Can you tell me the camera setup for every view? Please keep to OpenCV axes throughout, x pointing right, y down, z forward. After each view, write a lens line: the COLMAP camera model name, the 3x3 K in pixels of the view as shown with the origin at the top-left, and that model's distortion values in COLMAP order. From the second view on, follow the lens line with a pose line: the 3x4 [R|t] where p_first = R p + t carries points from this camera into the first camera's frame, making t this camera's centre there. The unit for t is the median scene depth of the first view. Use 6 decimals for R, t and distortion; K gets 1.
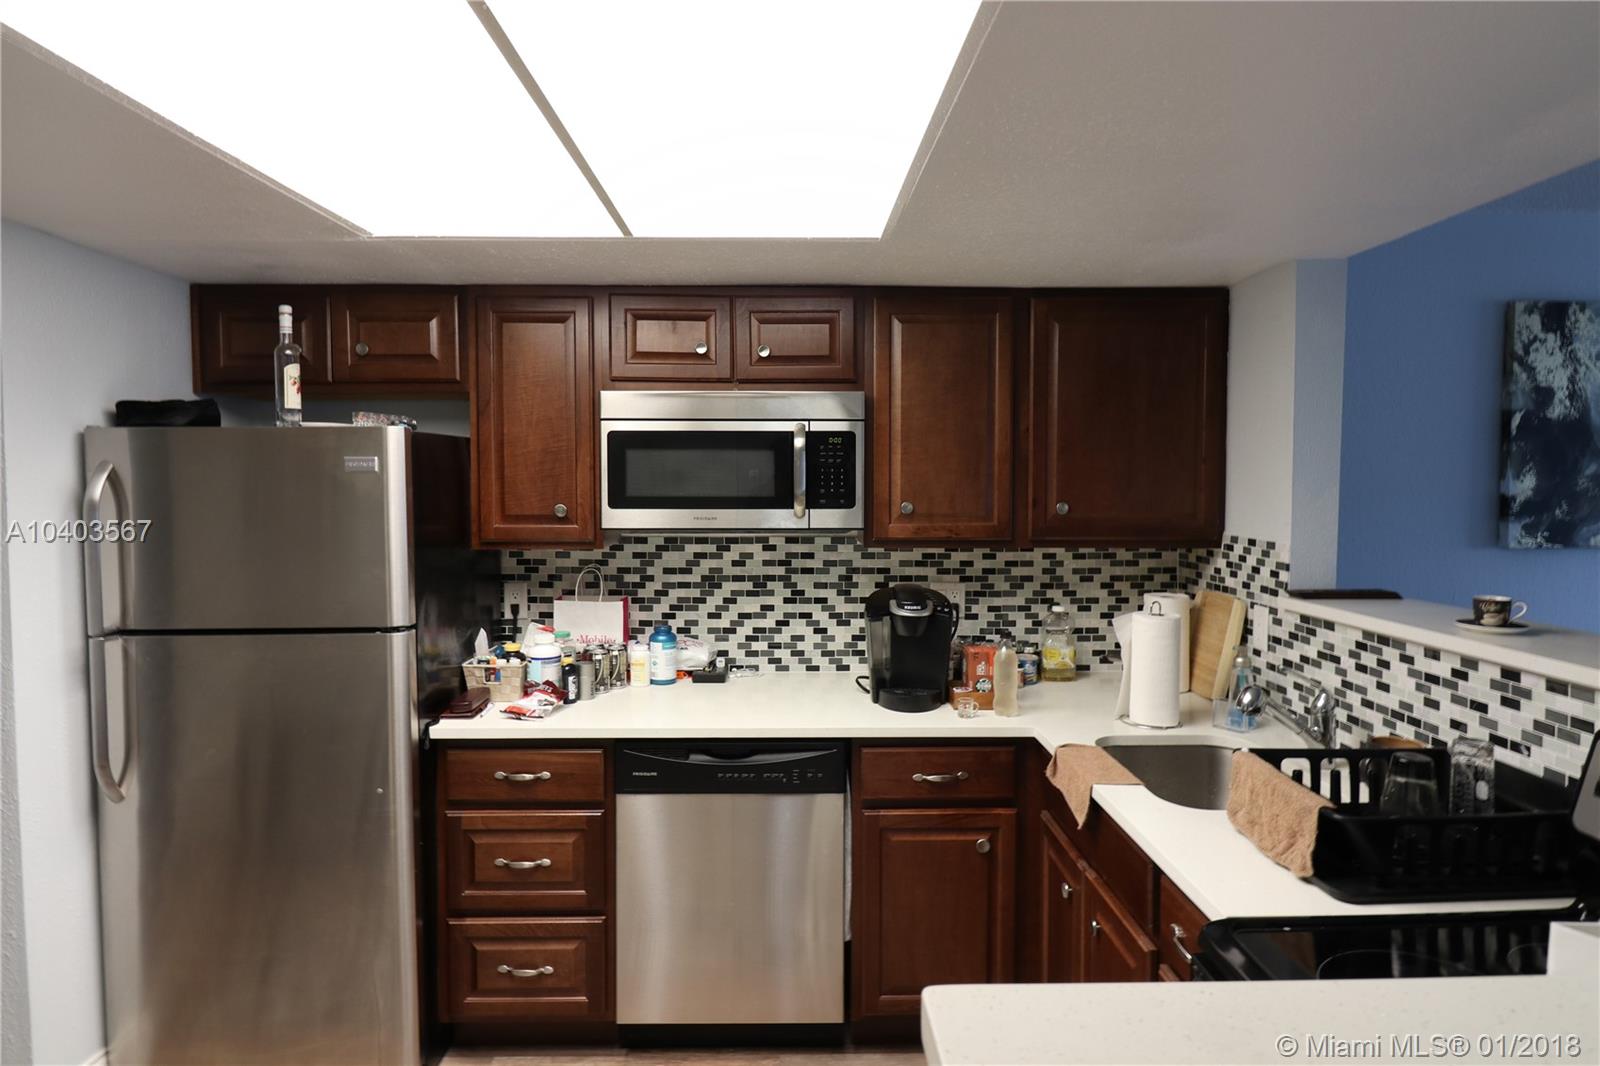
lens RADIAL K [[921.1, 0, 797.0], [0, 921.1, 498.2], [0, 0, 1]] dist [-0.007213, -0.002373]
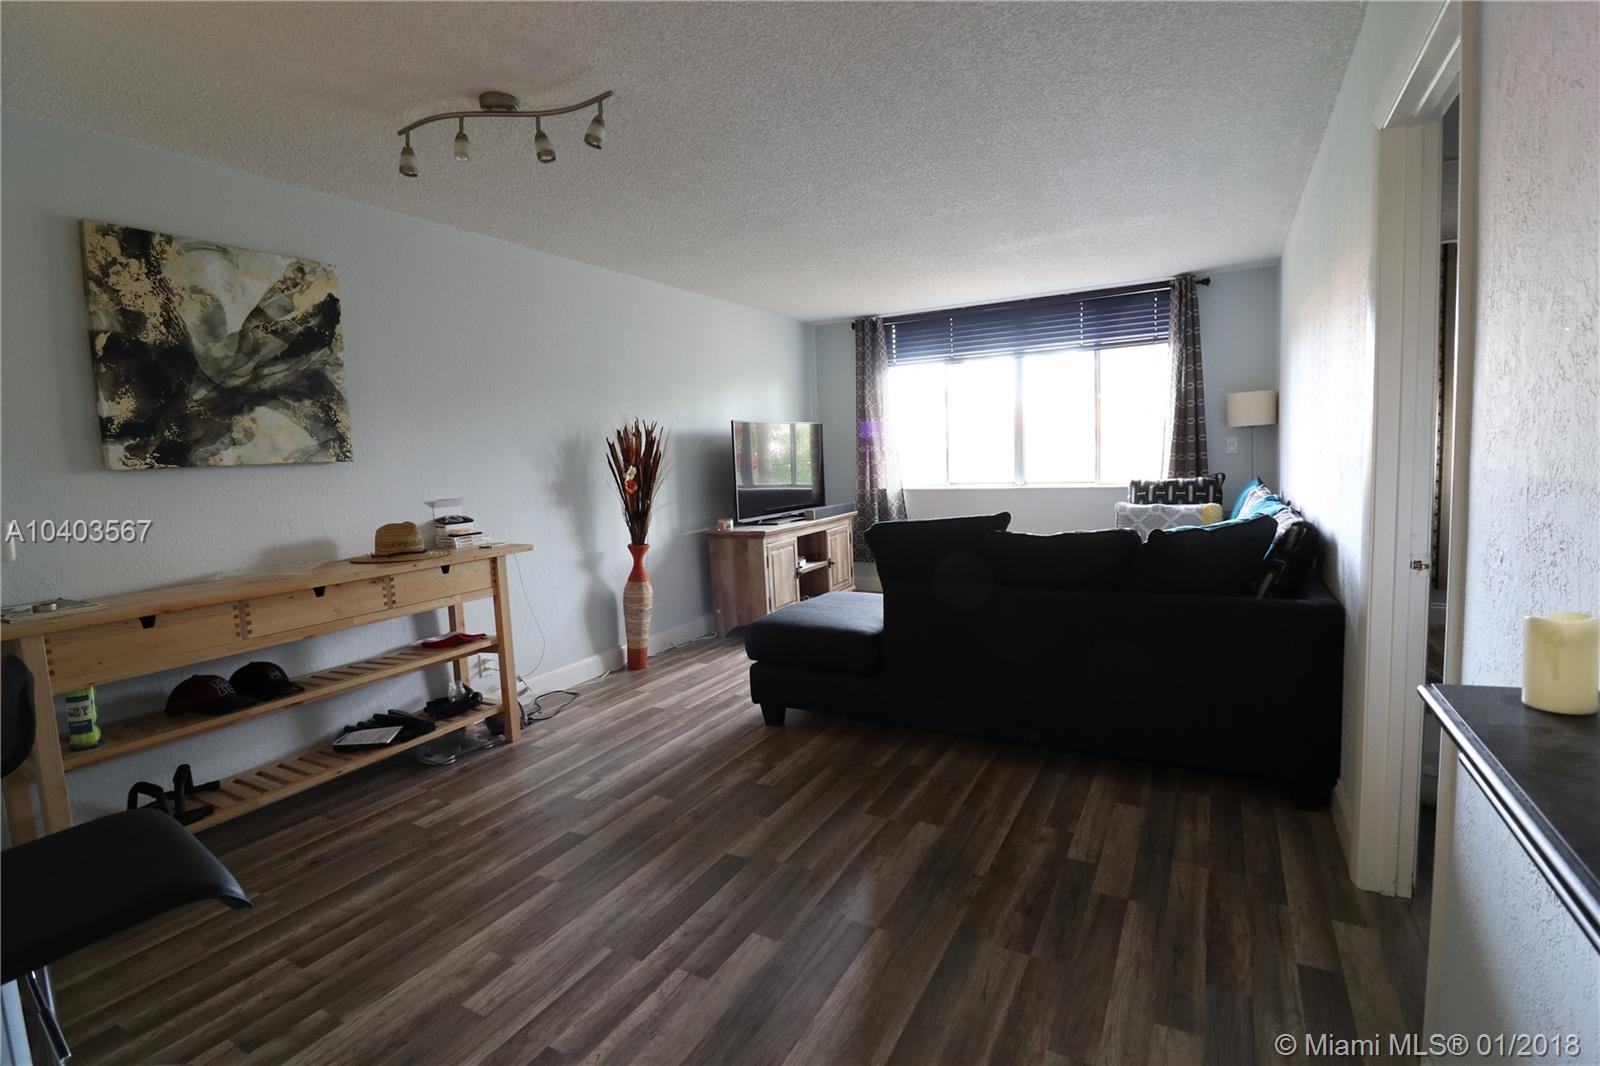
lens RADIAL K [[749.0, 0, 800.5], [0, 749.0, 529.1], [0, 0, 1]] dist [-0.002892, -0.007632]
pose [[0.499294, -0.109883, 0.859436, 0.459614], [0.066224, 0.993864, 0.088597, 0.100446], [-0.863898, 0.012679, 0.503507, -0.066773]]
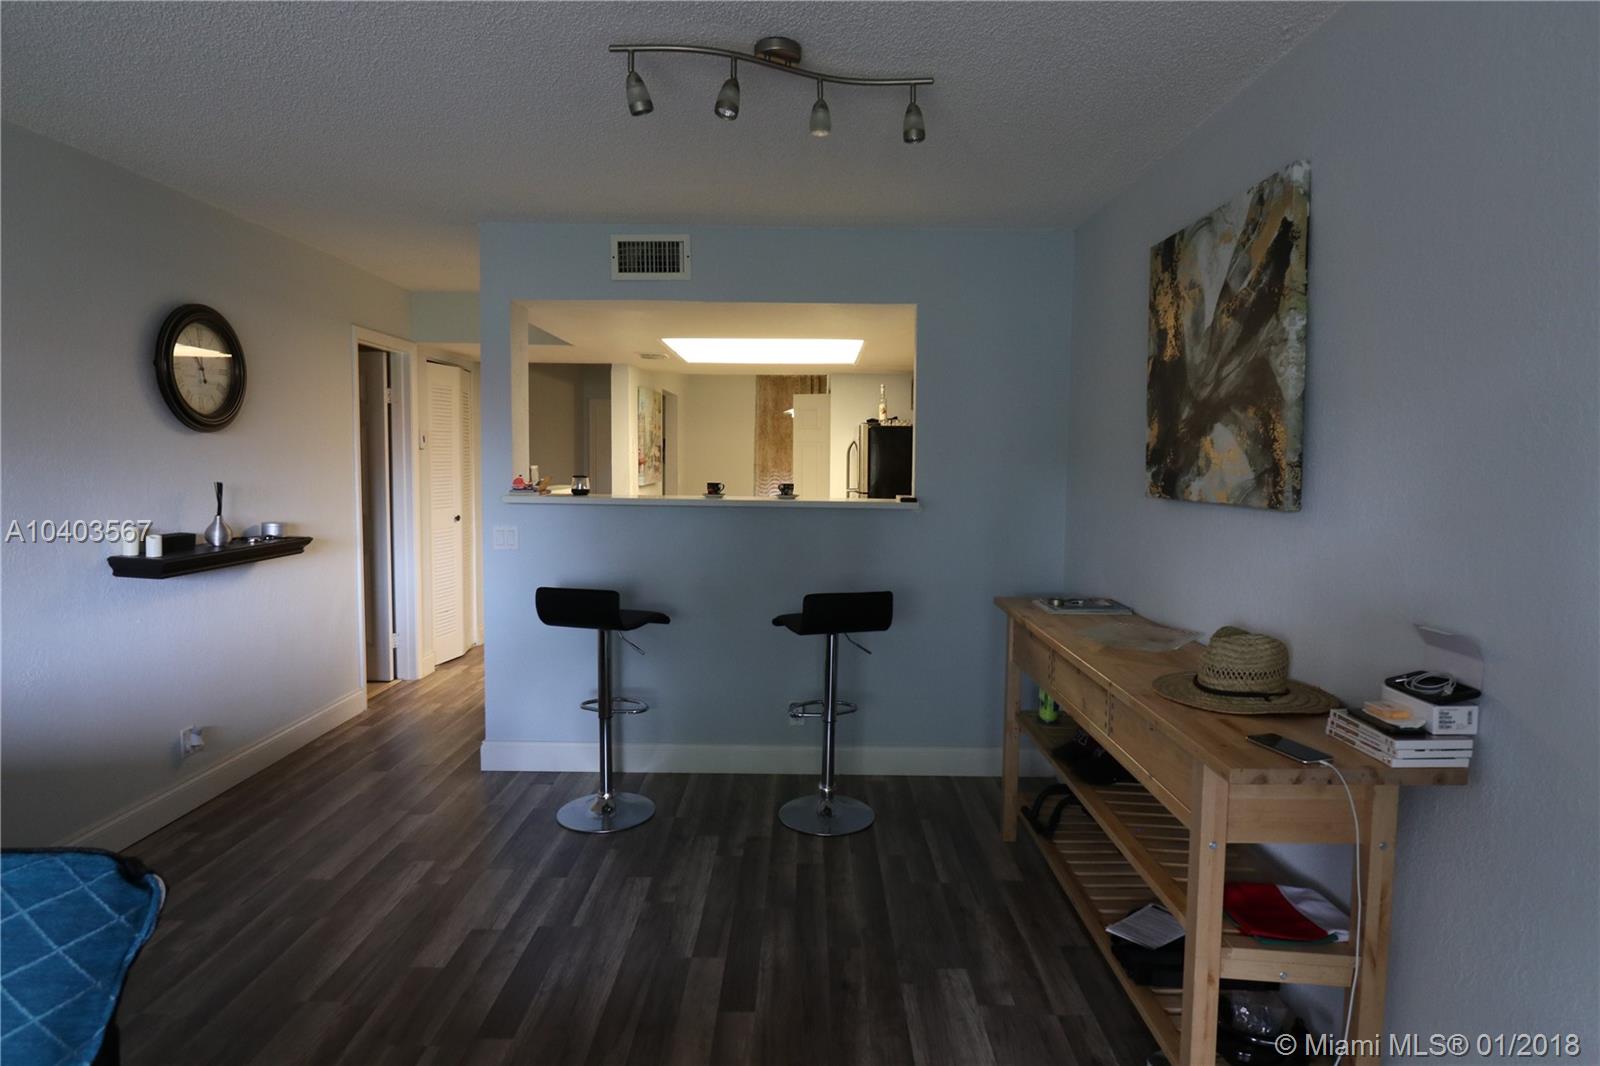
lens RADIAL K [[867.0, 0, 810.5], [0, 867.0, 523.9], [0, 0, 1]] dist [0.012814, -0.003150]
pose [[-0.010005, 0.074397, -0.997178, 1.745624], [-0.037109, 0.996514, 0.074720, 0.030347], [0.999261, 0.037752, -0.007209, 0.641482]]
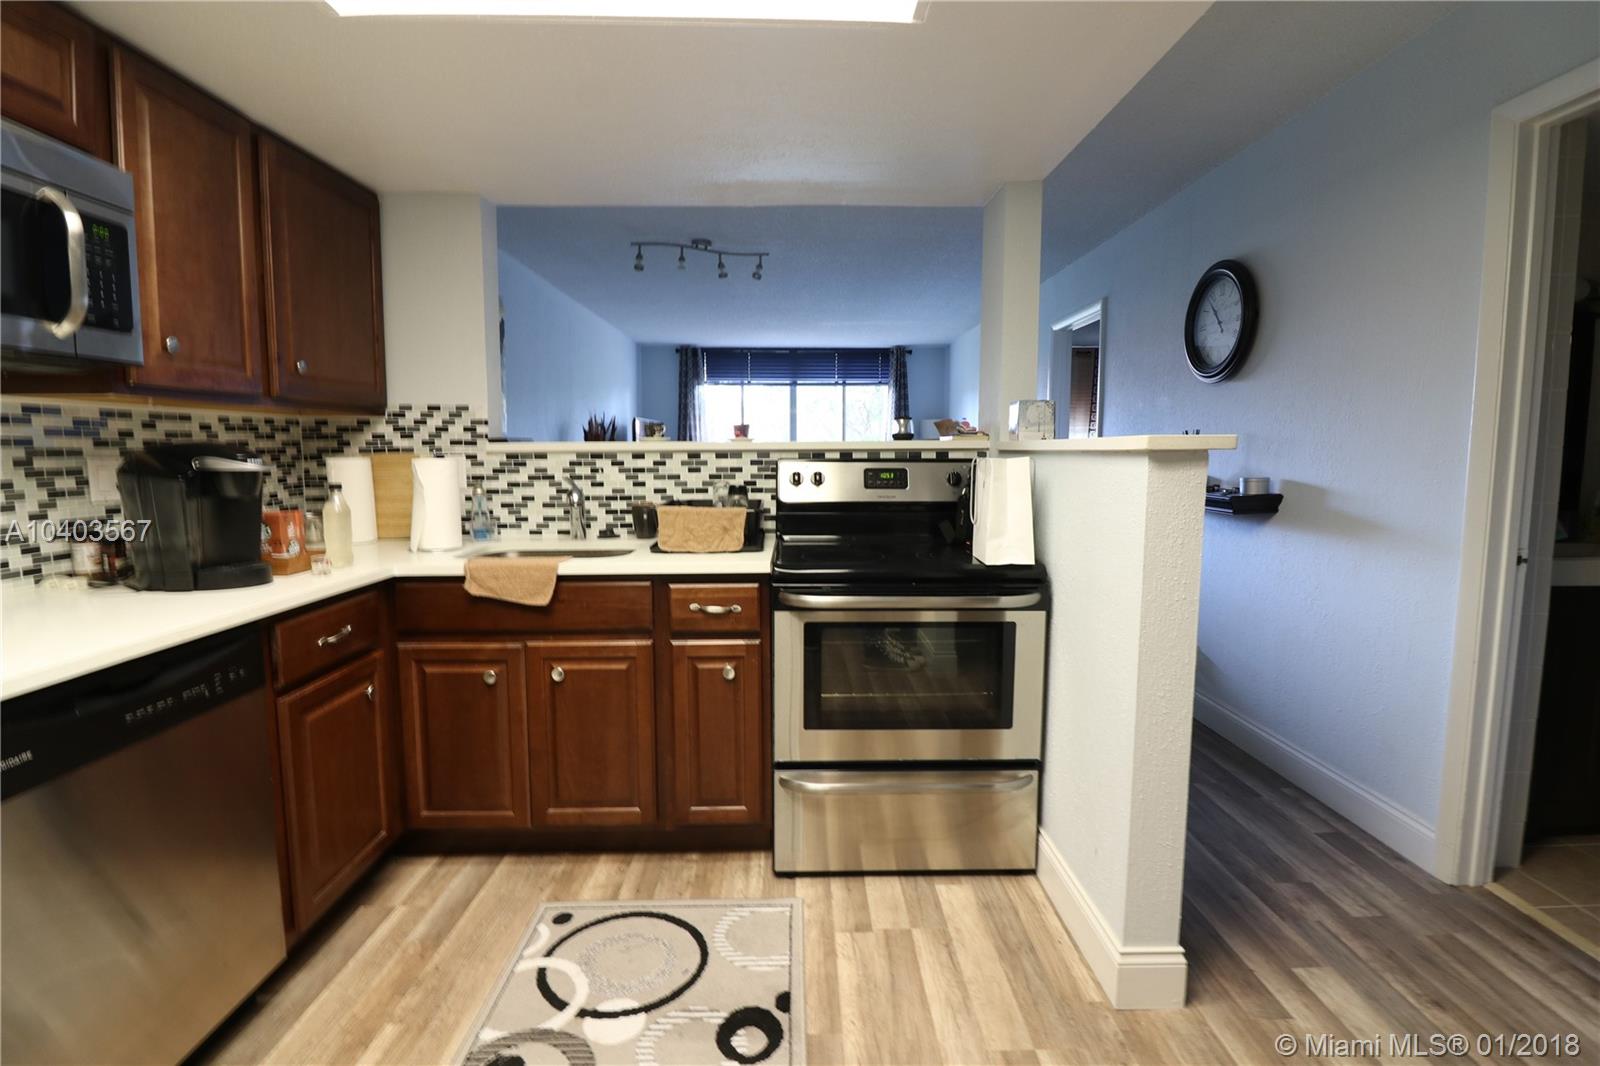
lens RADIAL K [[749.0, 0, 814.4], [0, 749.0, 520.1], [0, 0, 1]] dist [-0.002892, -0.007632]
pose [[-0.005826, -0.095585, 0.995404, -0.469878], [0.026816, 0.995048, 0.095707, 0.099921], [-0.999623, 0.027250, -0.003234, 0.407378]]
